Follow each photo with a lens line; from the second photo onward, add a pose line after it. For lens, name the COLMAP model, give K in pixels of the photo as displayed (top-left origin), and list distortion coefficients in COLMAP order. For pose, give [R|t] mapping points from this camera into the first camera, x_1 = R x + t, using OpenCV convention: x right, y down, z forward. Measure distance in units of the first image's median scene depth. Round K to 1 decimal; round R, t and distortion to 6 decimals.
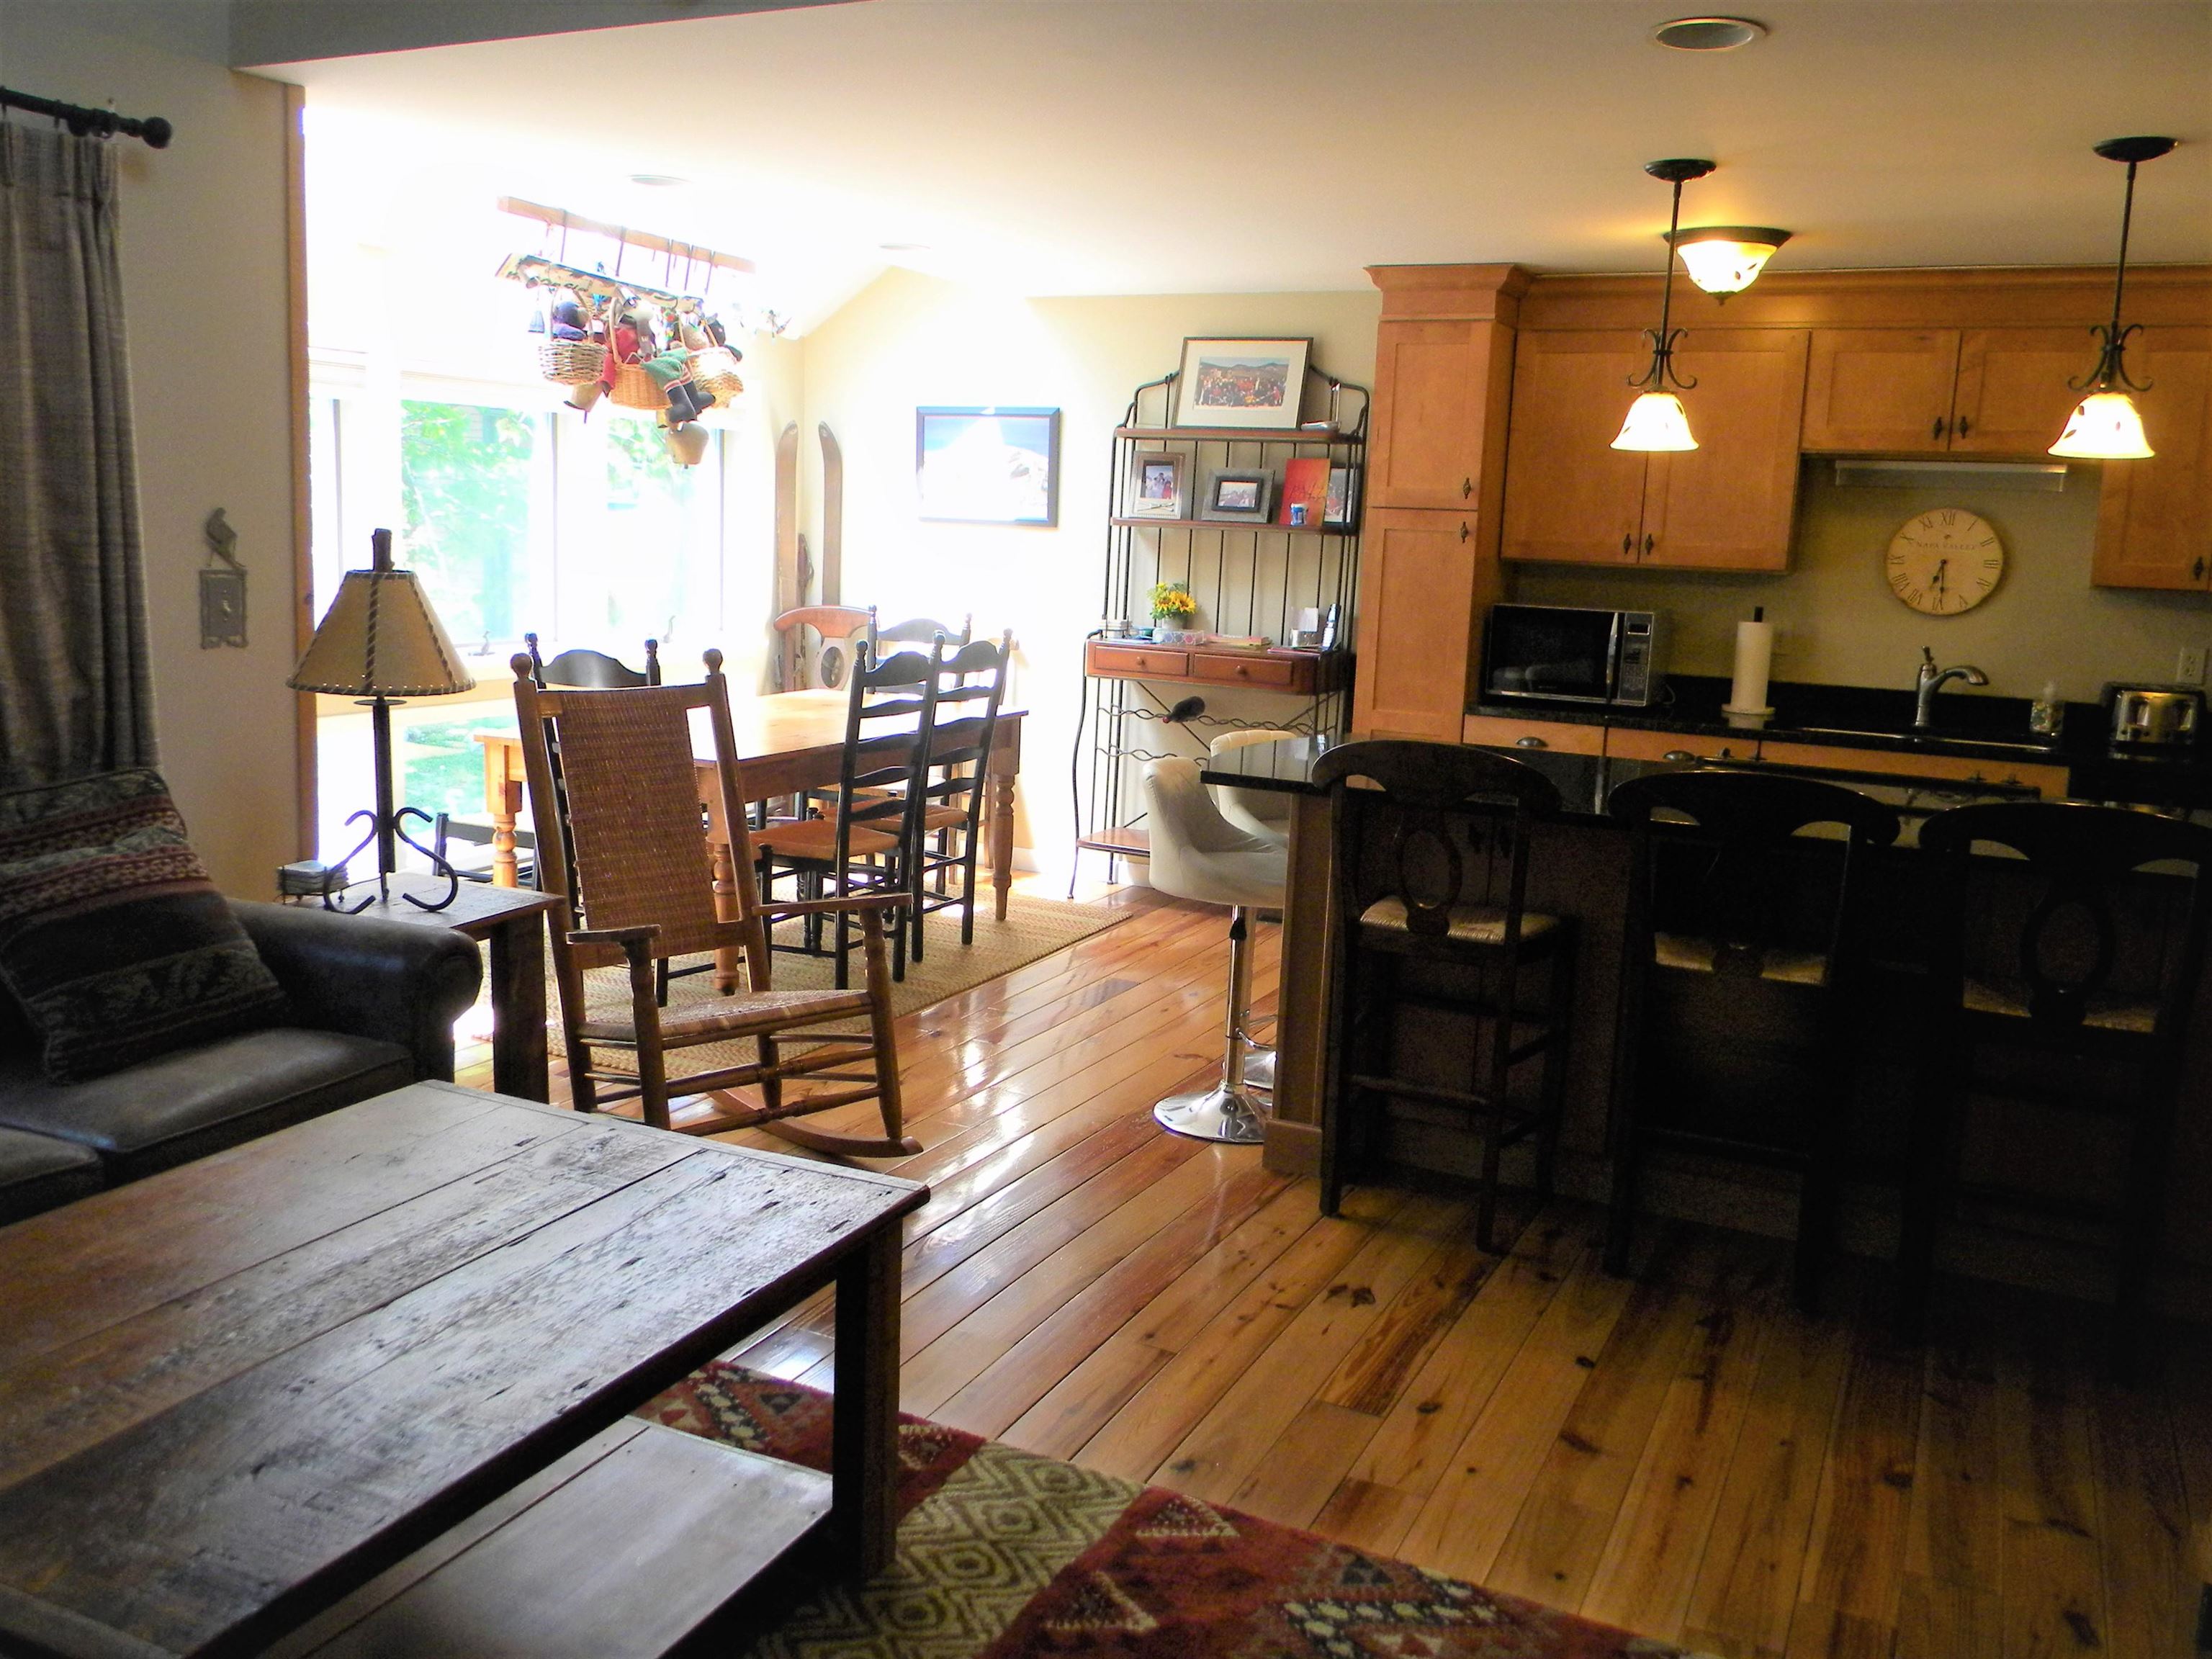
lens RADIAL K [[1813.3, 0, 1095.3], [0, 1813.3, 824.3], [0, 0, 1]] dist [-0.001683, -0.009058]
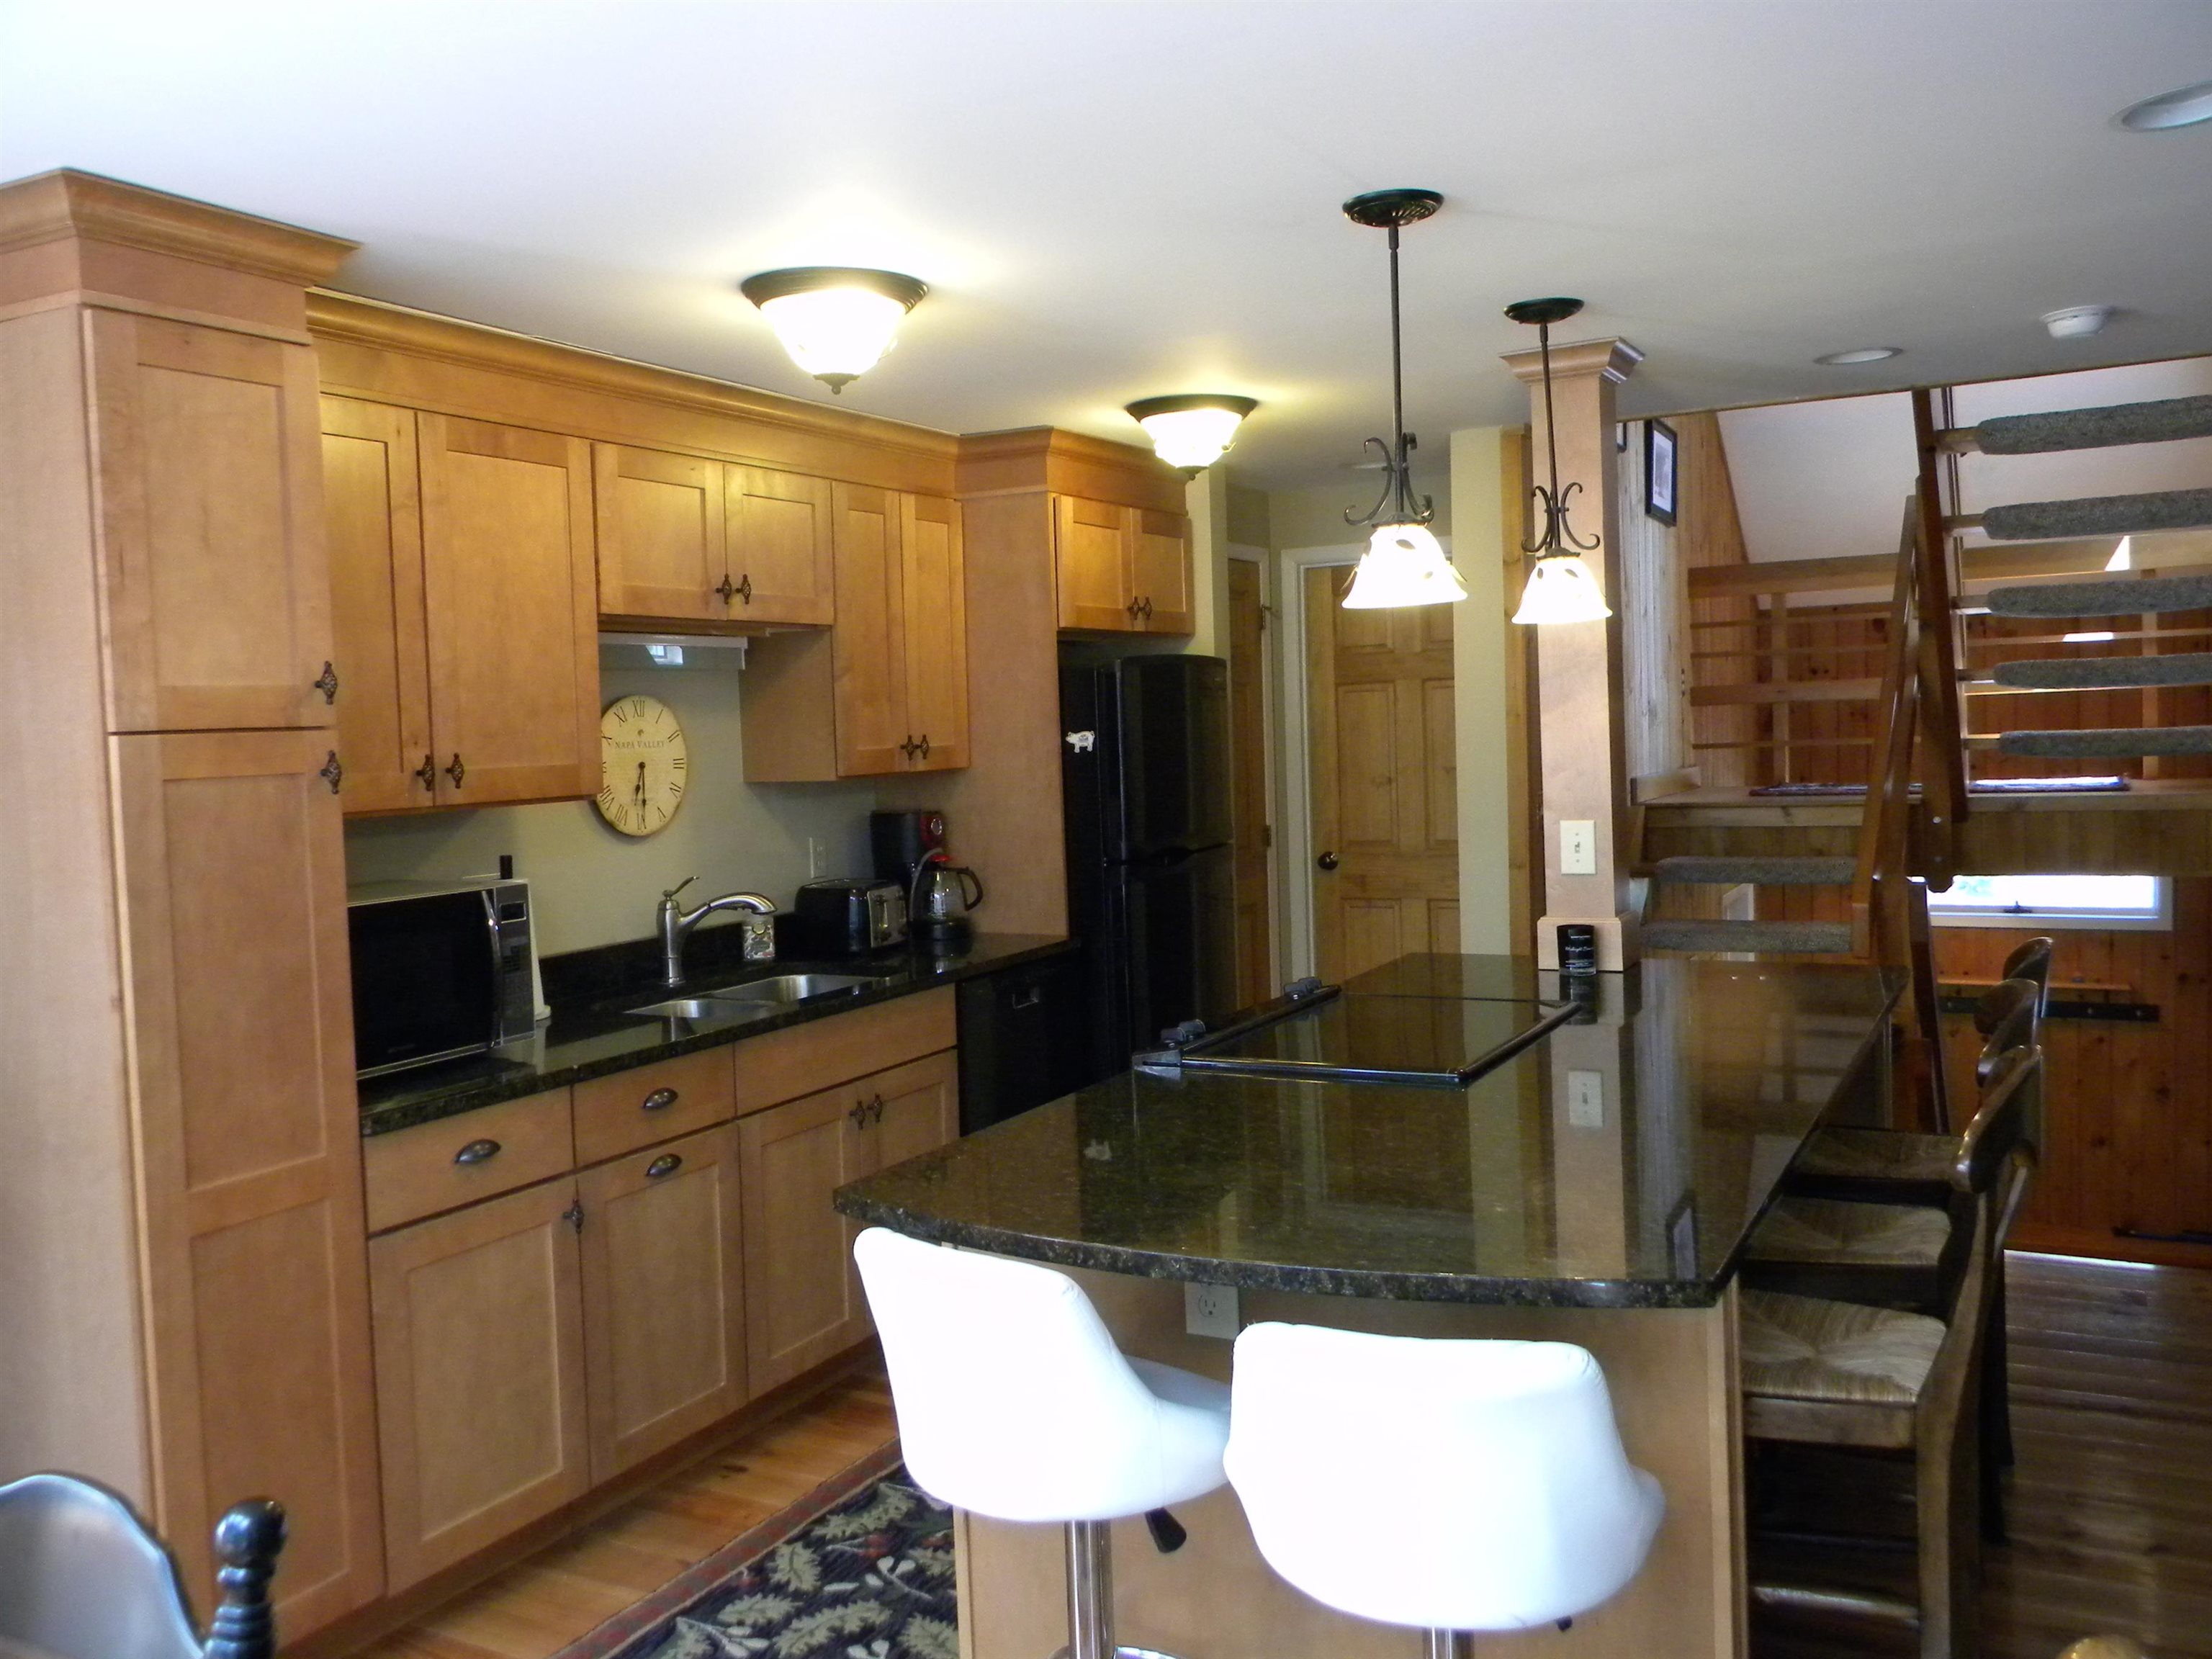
lens RADIAL K [[1813.3, 0, 1095.3], [0, 1813.3, 824.3], [0, 0, 1]] dist [-0.001683, -0.009058]
pose [[0.034697, -0.098143, 0.994567, -0.276039], [0.202479, 0.975218, 0.089170, -0.150893], [-0.978672, 0.198285, 0.053709, 0.784282]]
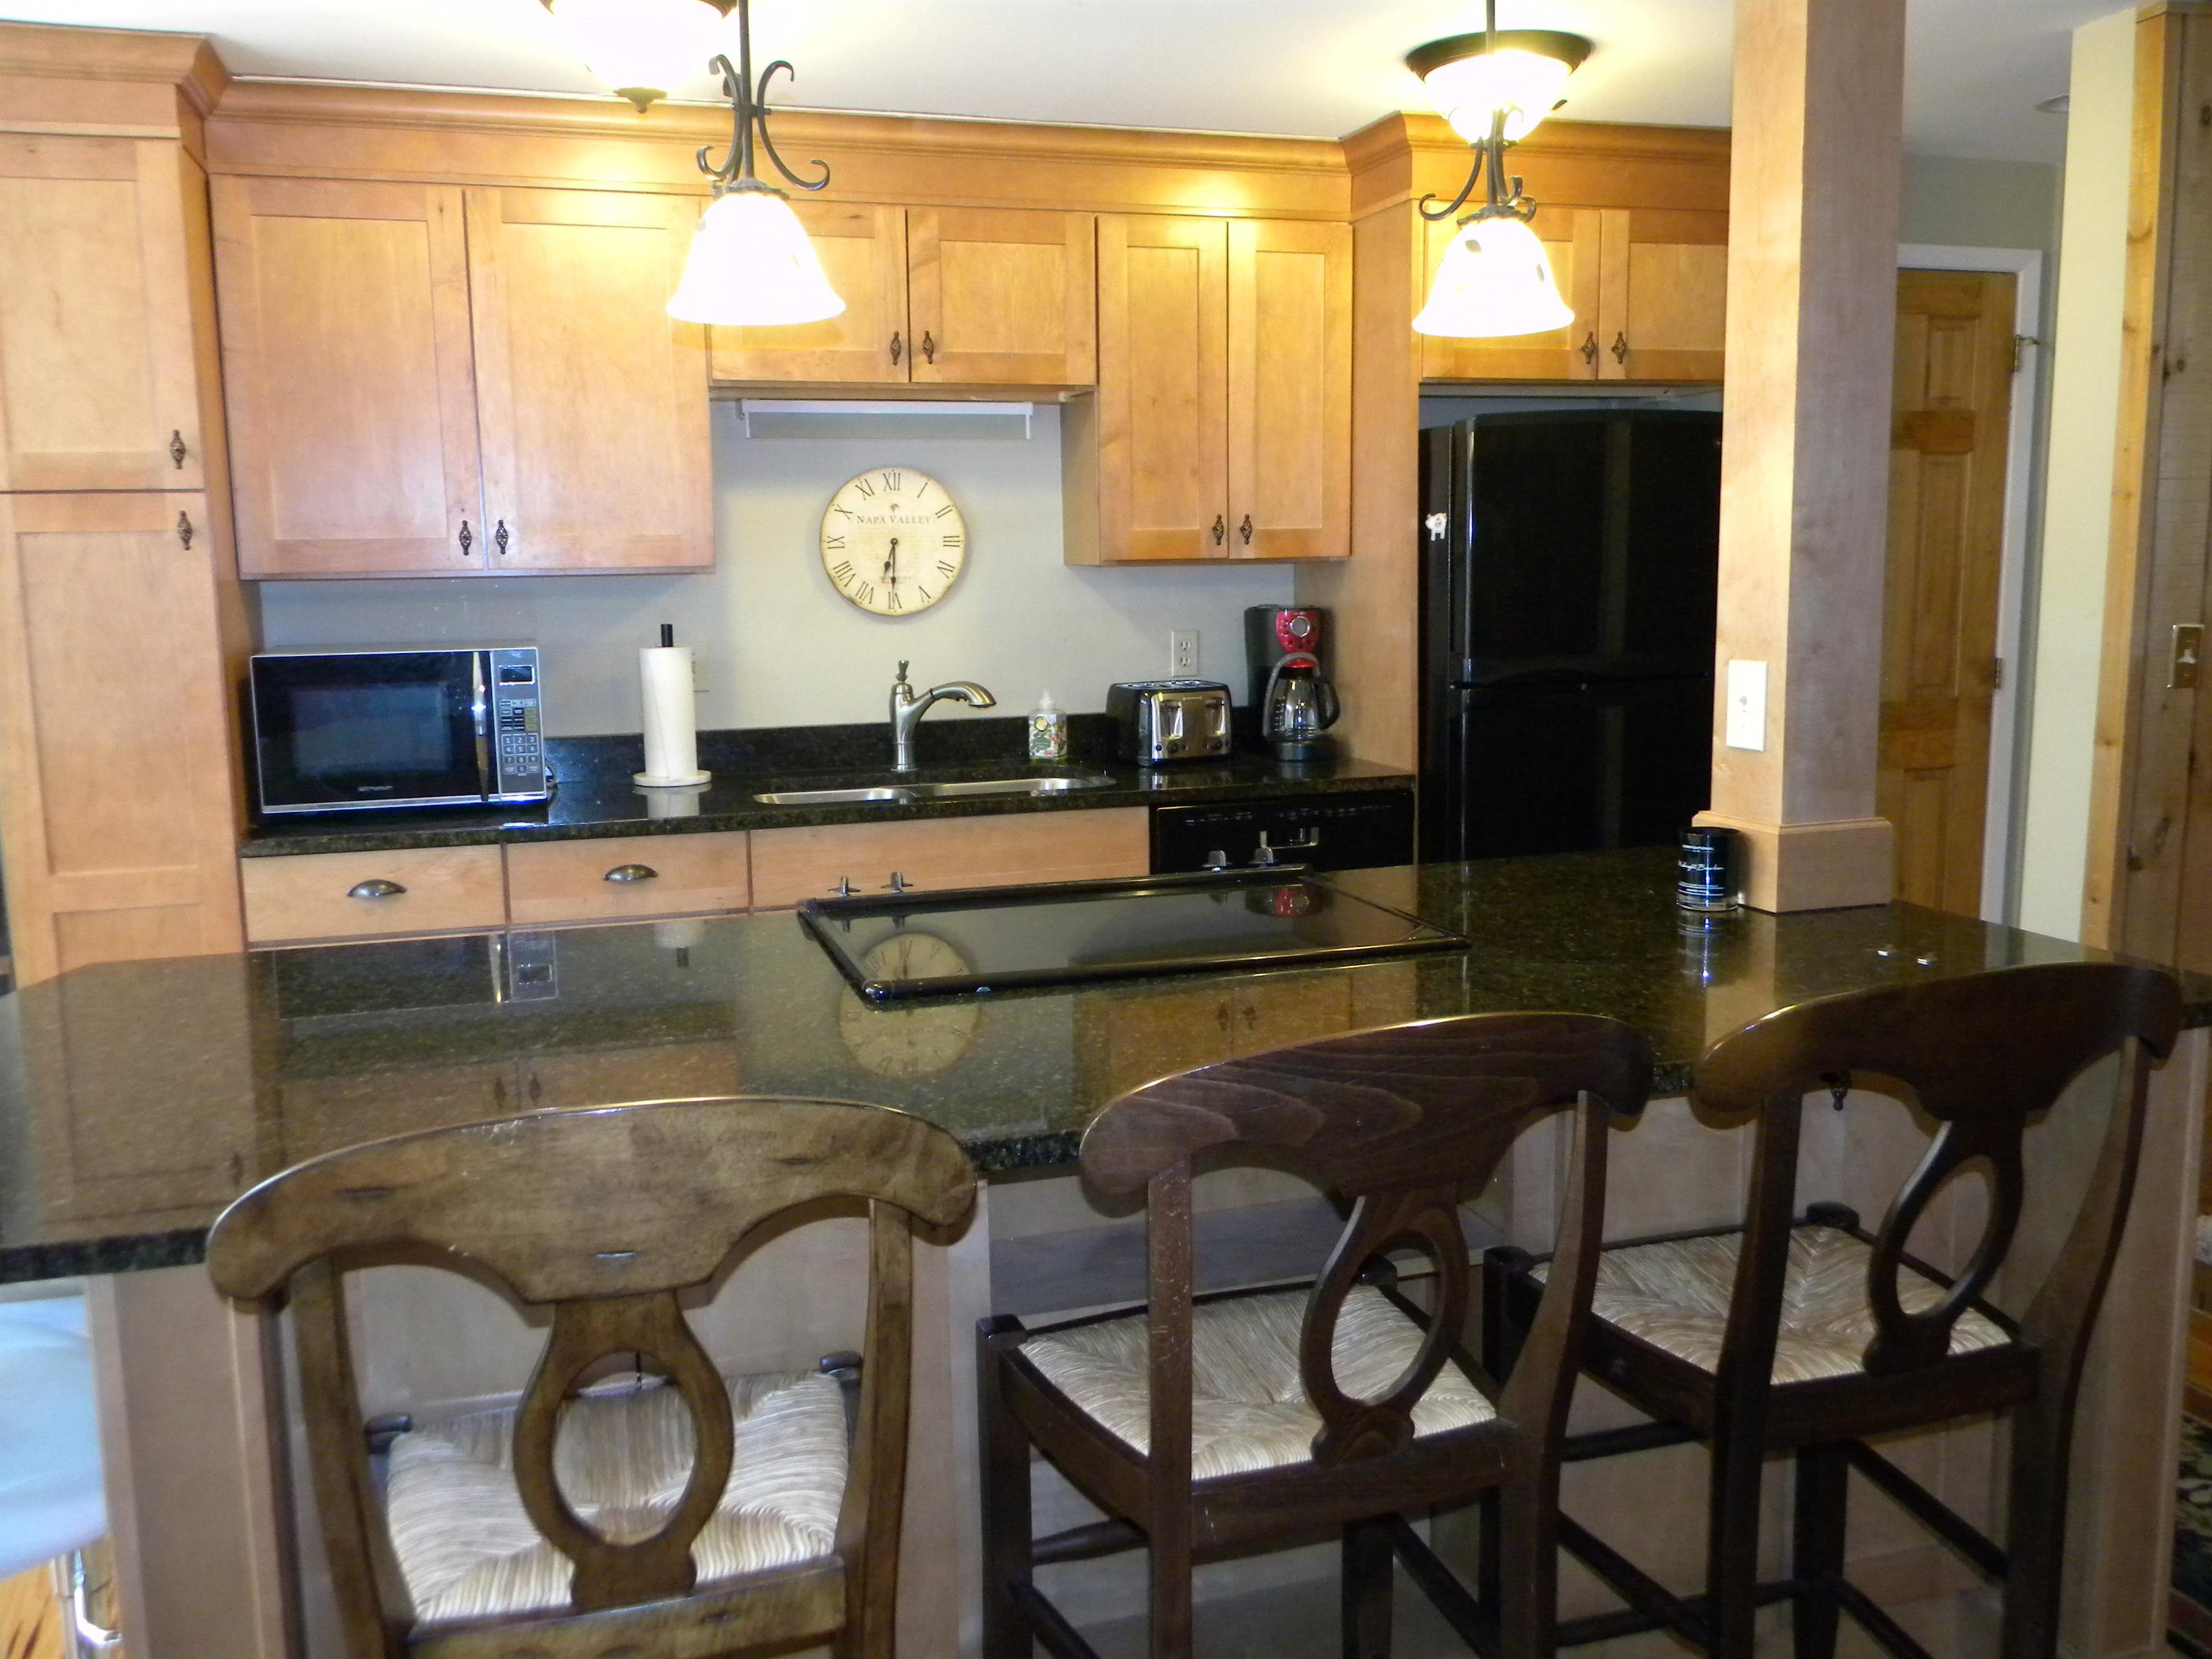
lens RADIAL K [[1798.6, 0, 1067.3], [0, 1798.6, 829.0], [0, 0, 1]] dist [0.000843, -0.009645]
pose [[0.725762, -0.154826, 0.670297, 0.020368], [0.157585, 0.985854, 0.057090, -0.062436], [-0.669654, 0.064195, 0.739894, 0.432842]]
